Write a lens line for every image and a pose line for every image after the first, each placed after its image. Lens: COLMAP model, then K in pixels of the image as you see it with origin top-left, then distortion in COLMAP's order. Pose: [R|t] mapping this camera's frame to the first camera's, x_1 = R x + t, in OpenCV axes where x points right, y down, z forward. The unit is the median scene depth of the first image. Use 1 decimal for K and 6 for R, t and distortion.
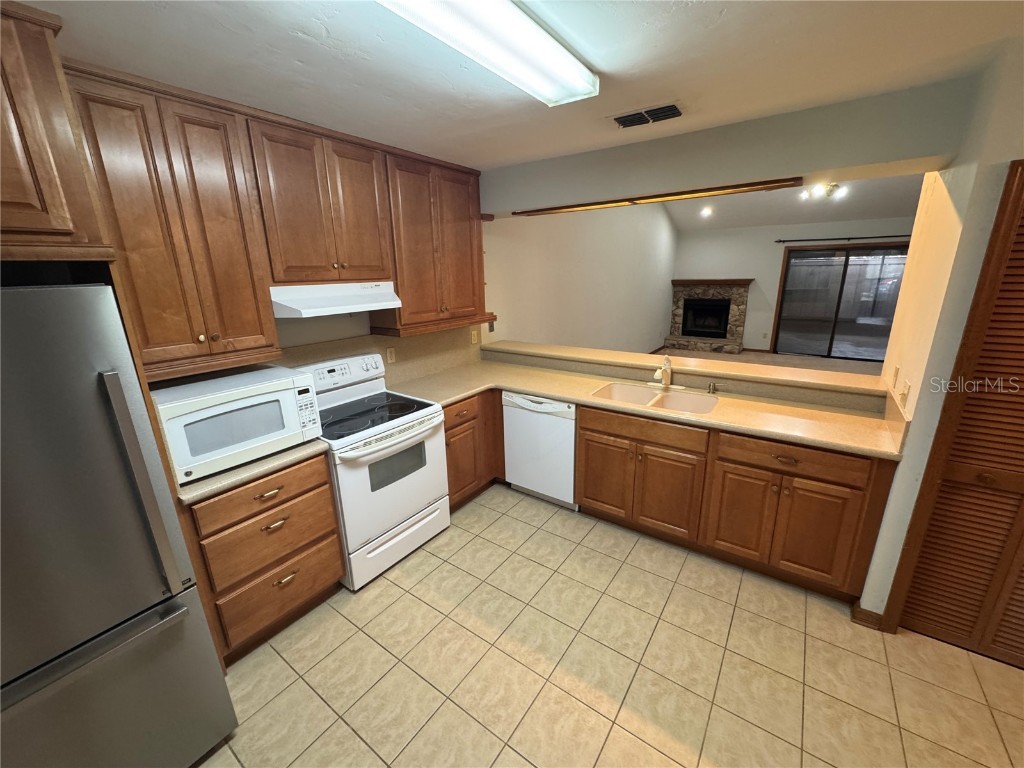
lens RADIAL K [[409.3, 0, 511.7], [0, 409.3, 386.5], [0, 0, 1]] dist [-0.002193, -0.000080]
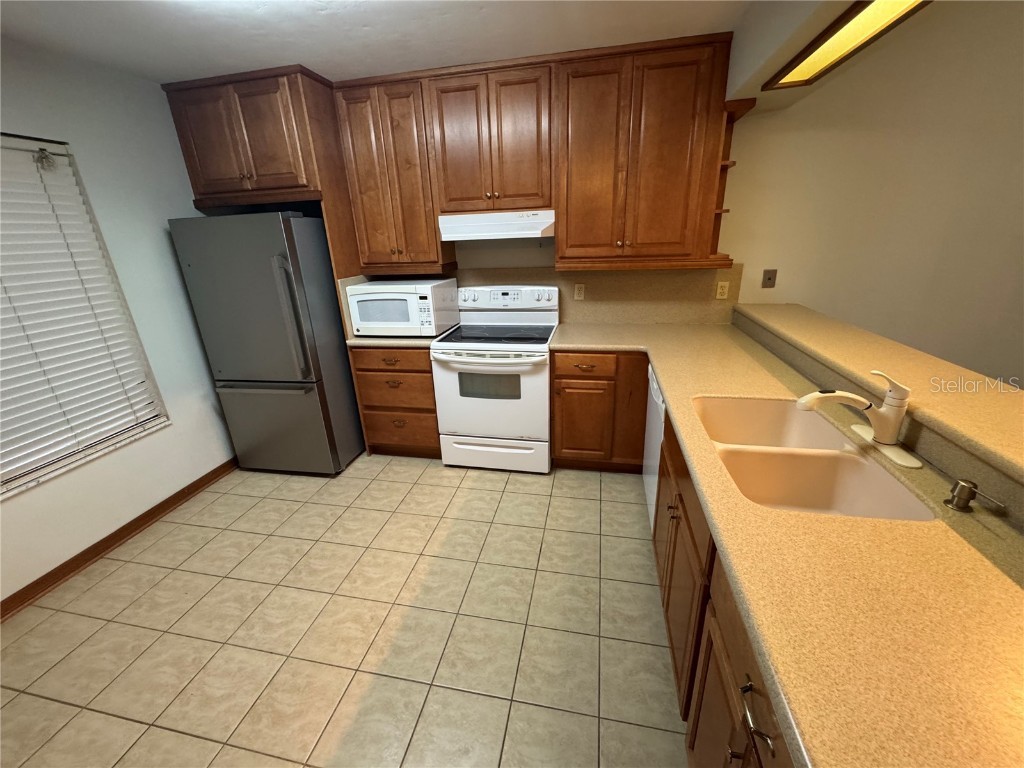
lens RADIAL K [[409.3, 0, 511.2], [0, 409.3, 386.0], [0, 0, 1]] dist [-0.002193, -0.000080]
pose [[0.405393, 0.326071, -0.854010, 0.705787], [-0.222079, 0.941362, 0.254004, -0.101105], [0.886756, 0.086687, 0.454036, 0.576588]]
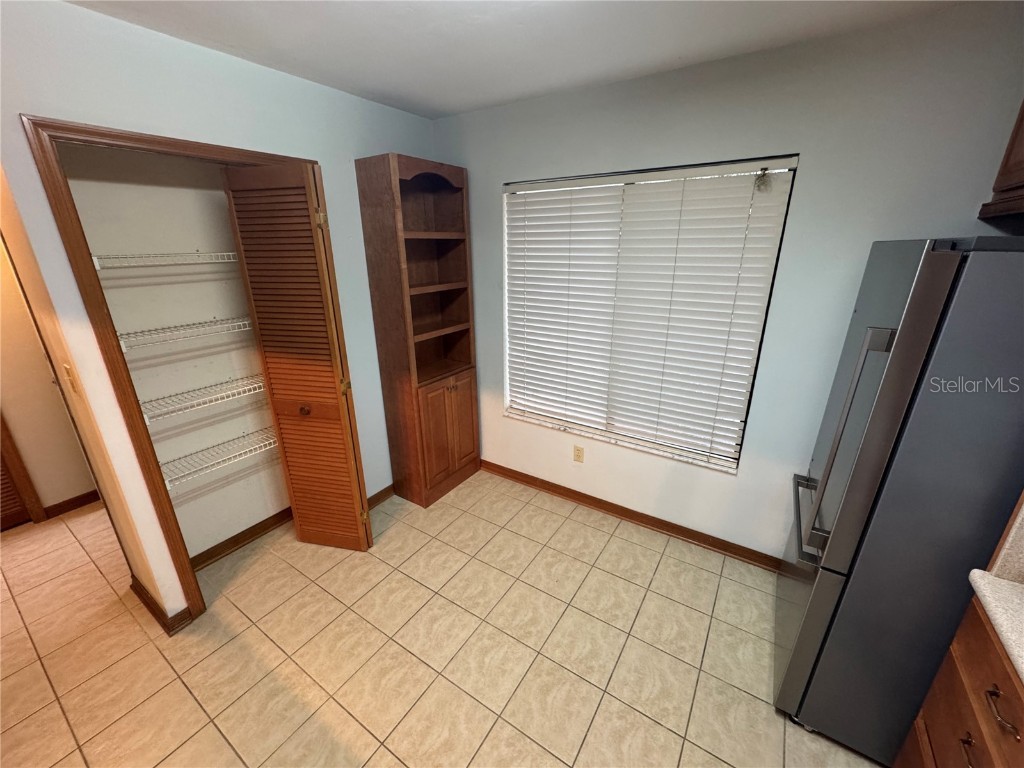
lens RADIAL K [[409.3, 0, 511.4], [0, 409.3, 385.0], [0, 0, 1]] dist [-0.002193, -0.000080]
pose [[-0.998968, 0.037360, -0.025814, -0.034182], [0.015648, 0.816843, 0.576648, -0.250390], [0.042629, 0.575649, -0.816585, 0.909019]]
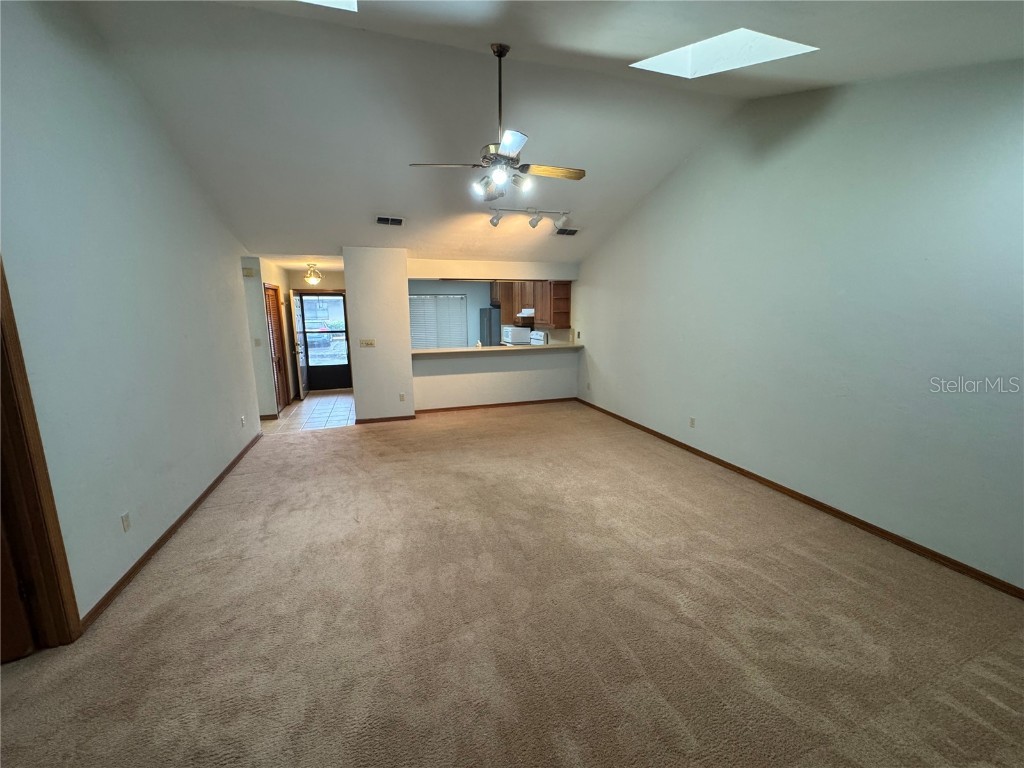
lens RADIAL K [[409.3, 0, 511.3], [0, 409.3, 384.3], [0, 0, 1]] dist [-0.002193, -0.000080]
pose [[-0.590659, 0.169294, -0.788962, 2.753517], [-0.199796, 0.916615, 0.346263, -0.890262], [0.781795, 0.362155, -0.507583, 3.046710]]
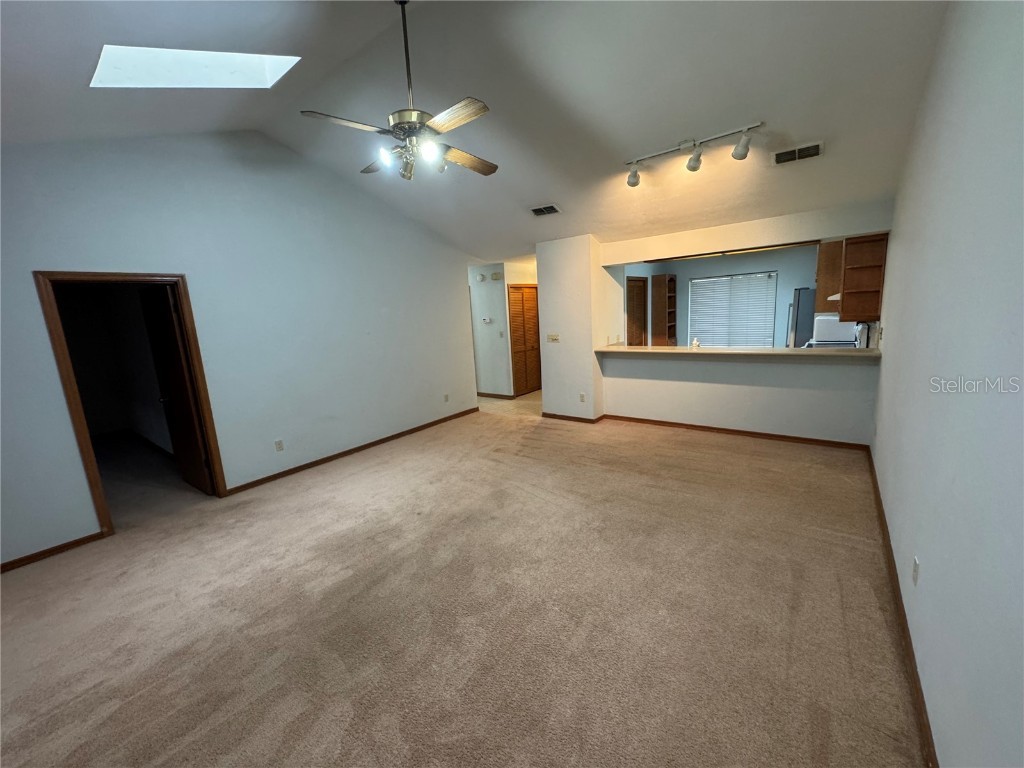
lens RADIAL K [[409.3, 0, 511.3], [0, 409.3, 383.8], [0, 0, 1]] dist [-0.002193, -0.000080]
pose [[-0.996011, 0.071242, 0.053726, 1.360777], [0.087631, 0.894452, 0.438494, -0.943157], [-0.016816, 0.441453, -0.897127, 3.355453]]
